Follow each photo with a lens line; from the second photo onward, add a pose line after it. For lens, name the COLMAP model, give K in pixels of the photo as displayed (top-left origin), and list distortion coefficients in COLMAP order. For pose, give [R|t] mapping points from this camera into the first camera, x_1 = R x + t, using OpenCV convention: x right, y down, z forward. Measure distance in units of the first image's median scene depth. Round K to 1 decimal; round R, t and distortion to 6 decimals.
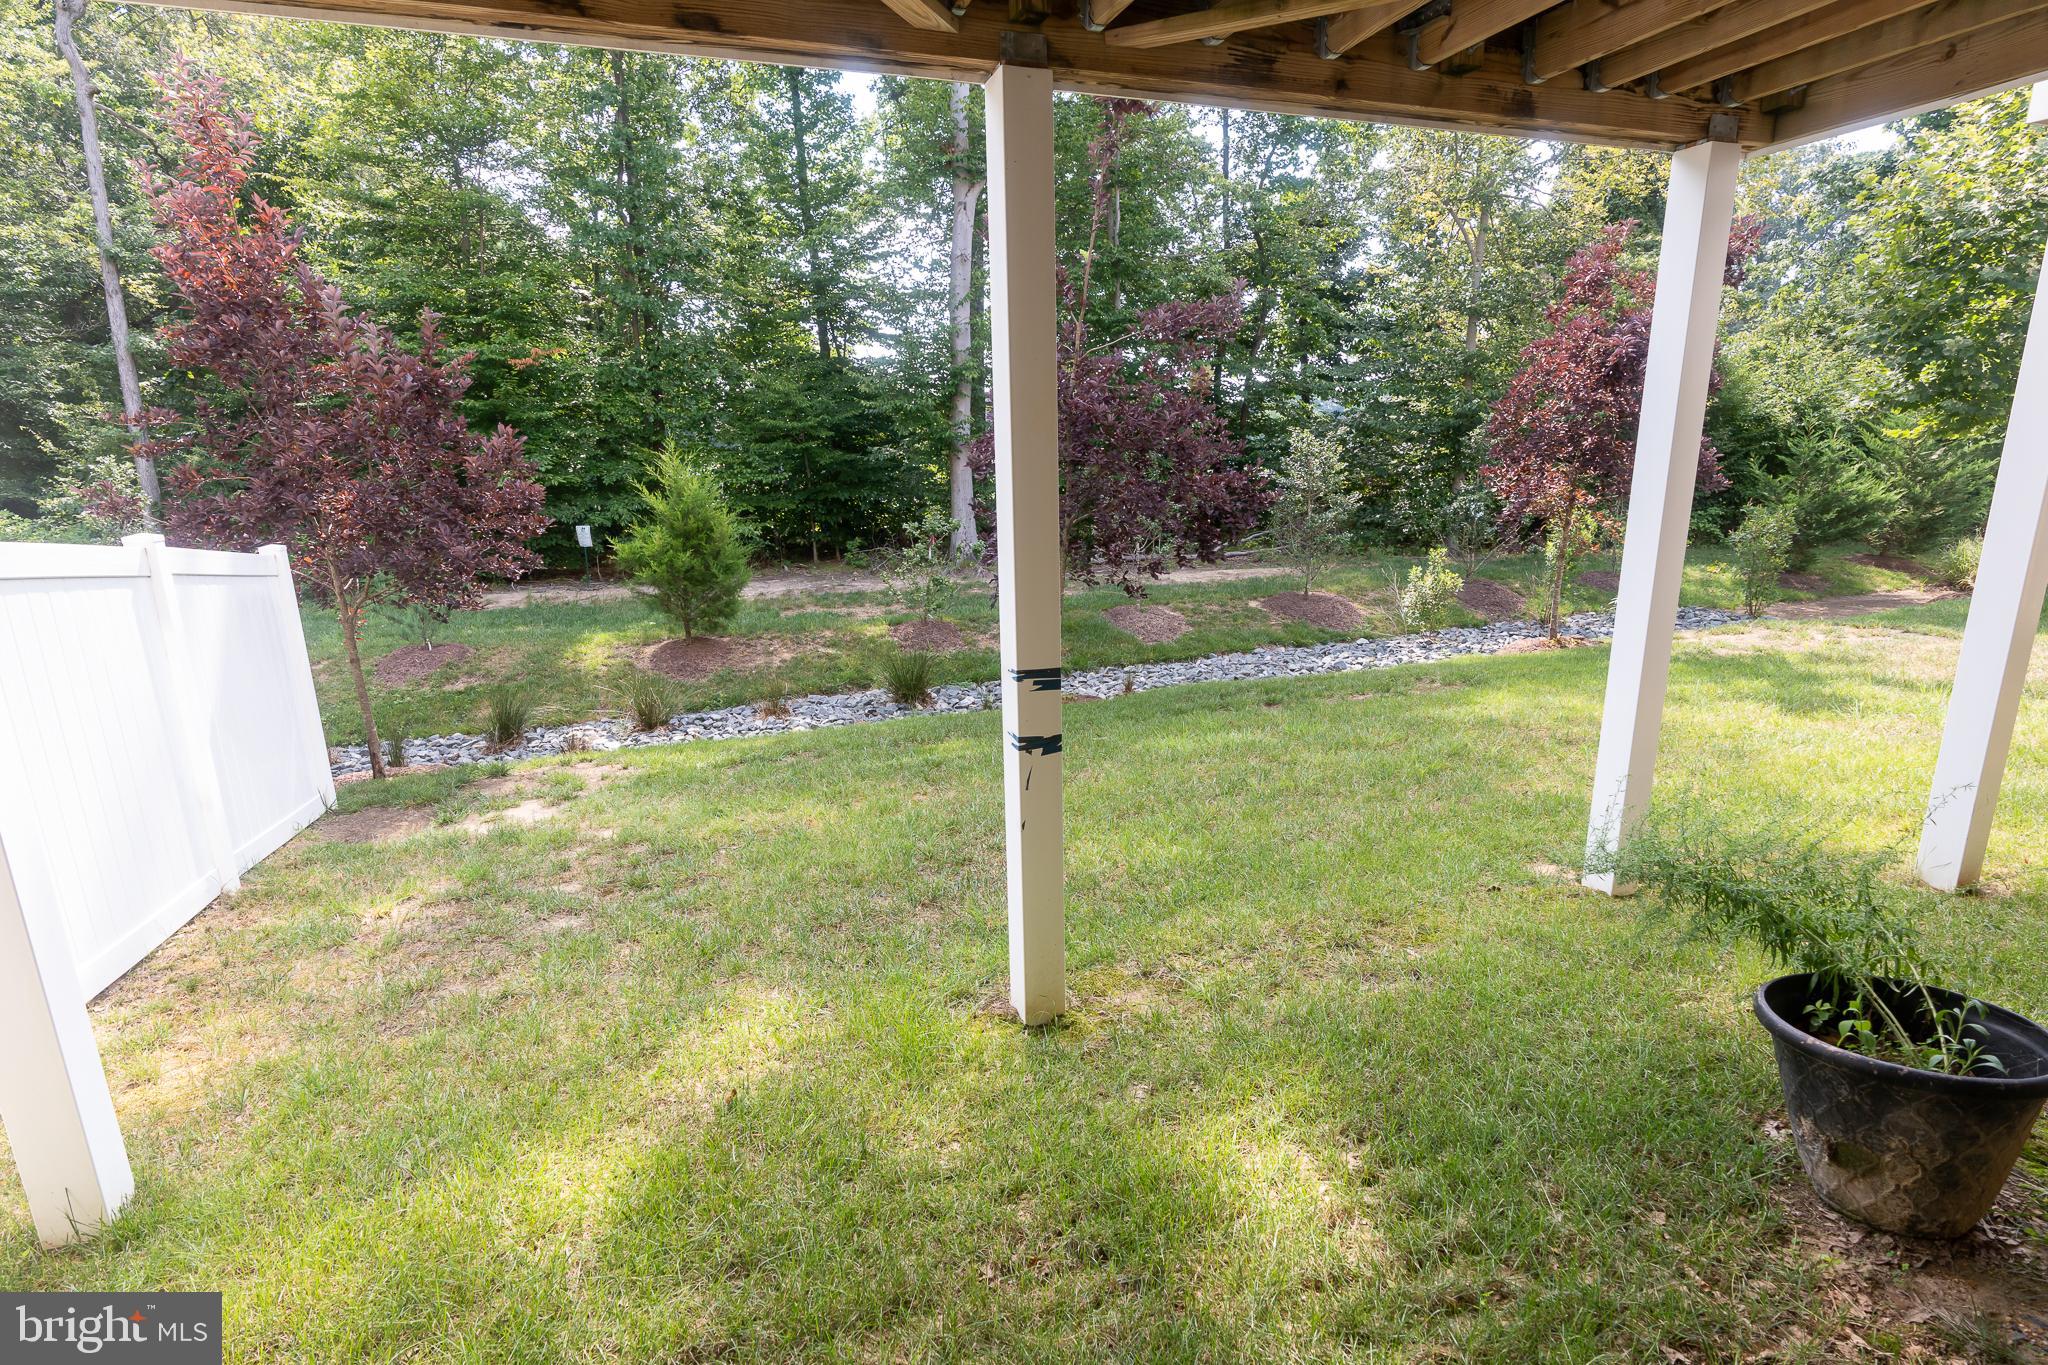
lens RADIAL K [[940.8, 0, 1039.6], [0, 940.8, 680.1], [0, 0, 1]] dist [-0.001408, 0.000640]
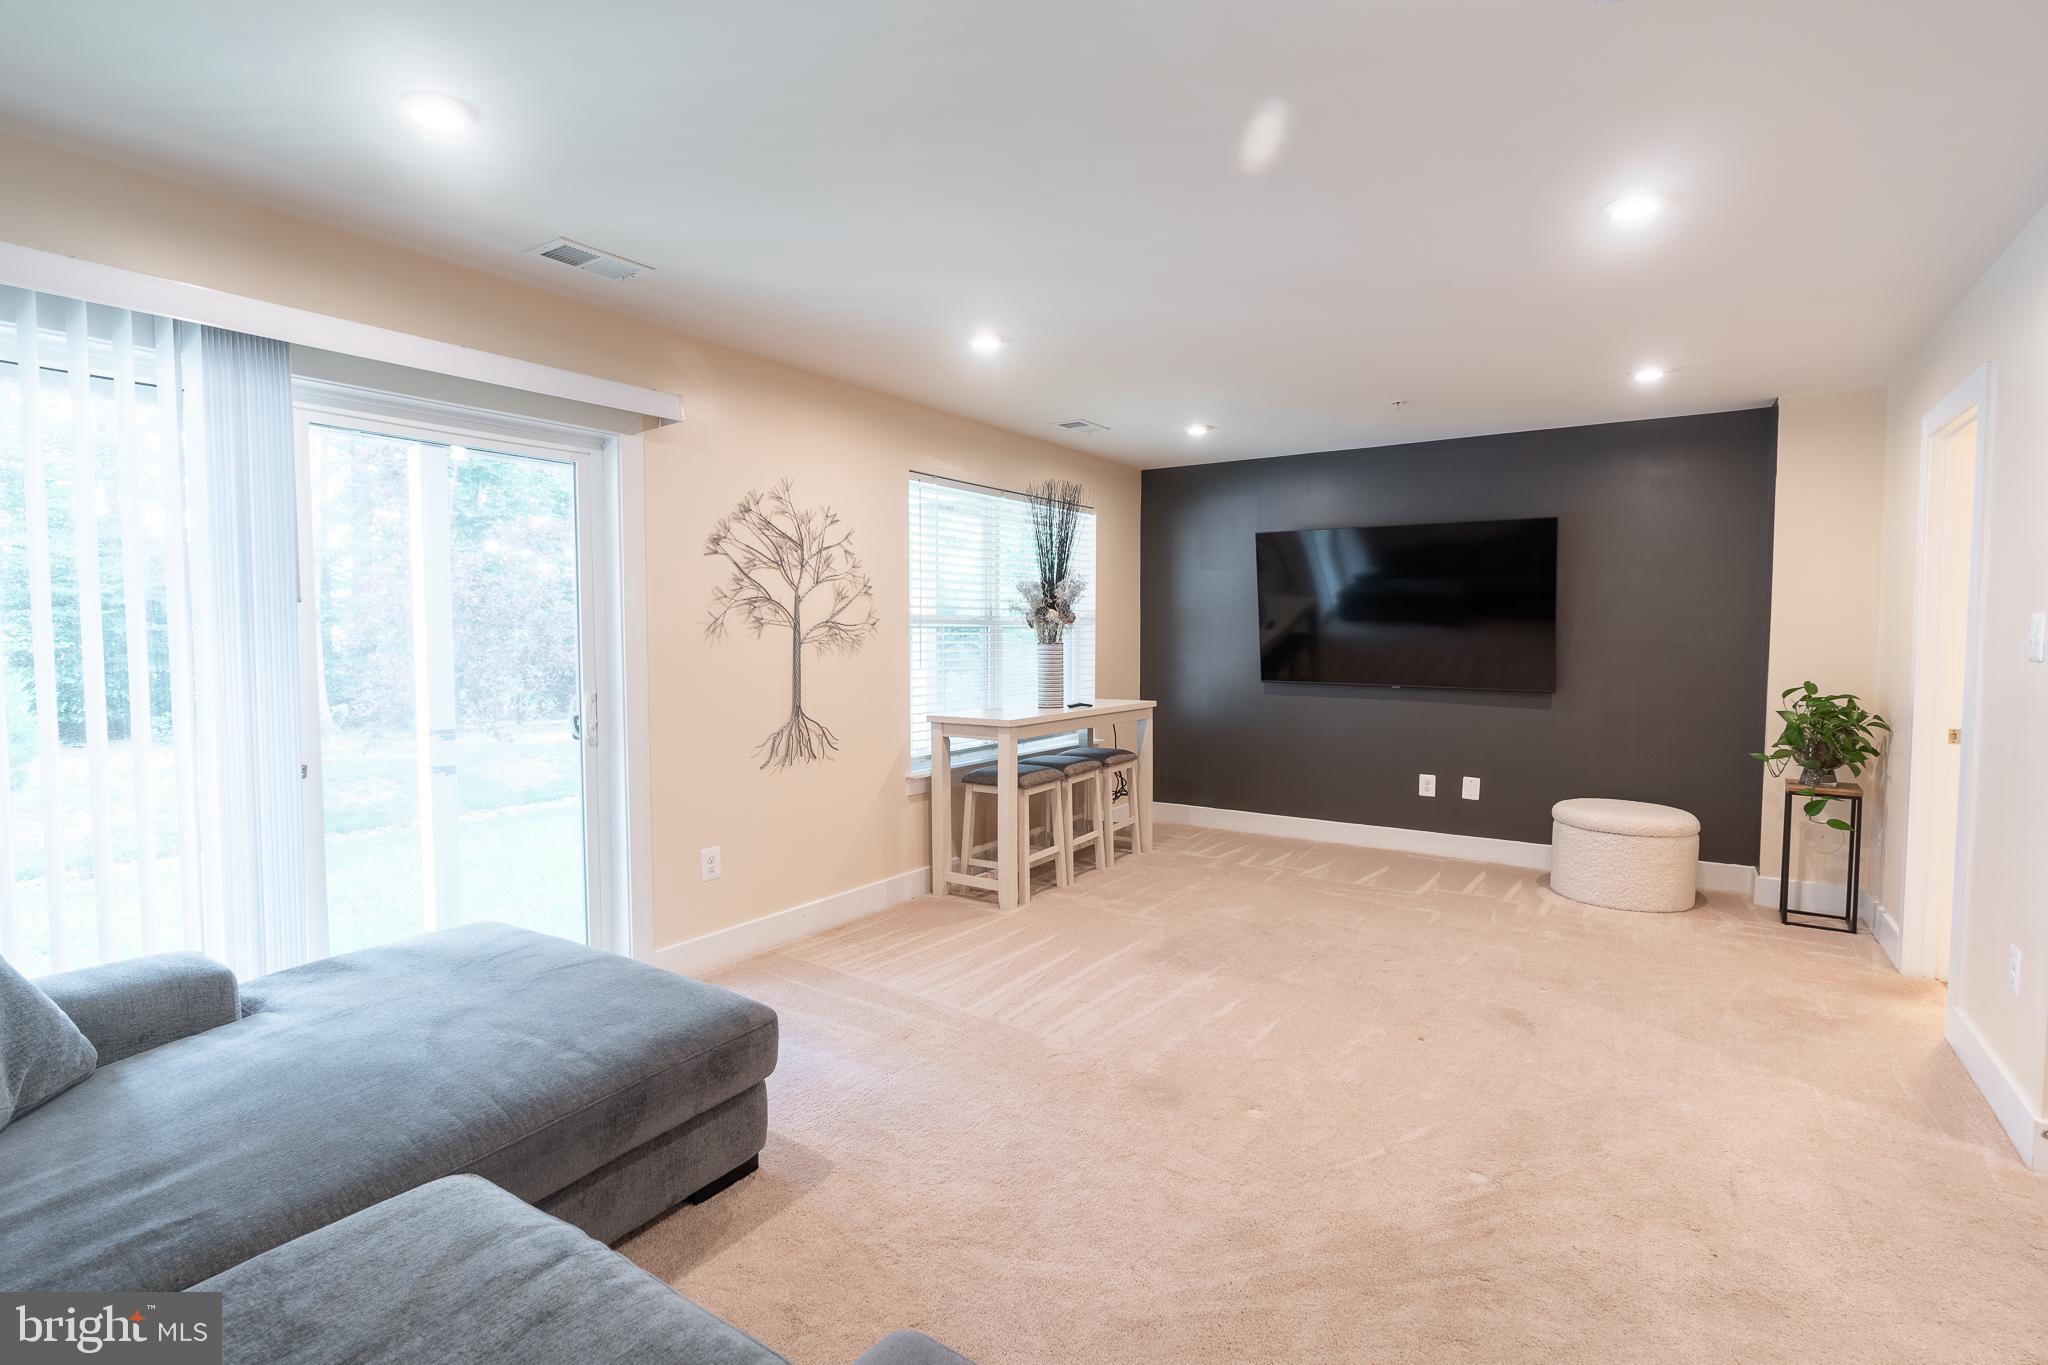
lens RADIAL K [[940.8, 0, 1039.6], [0, 940.8, 680.1], [0, 0, 1]] dist [-0.001408, 0.000640]
pose [[0.815861, -0.006565, 0.578210, -0.113896], [0.118923, 0.980465, -0.156669, 0.329577], [-0.565886, 0.196583, 0.800705, -1.235210]]
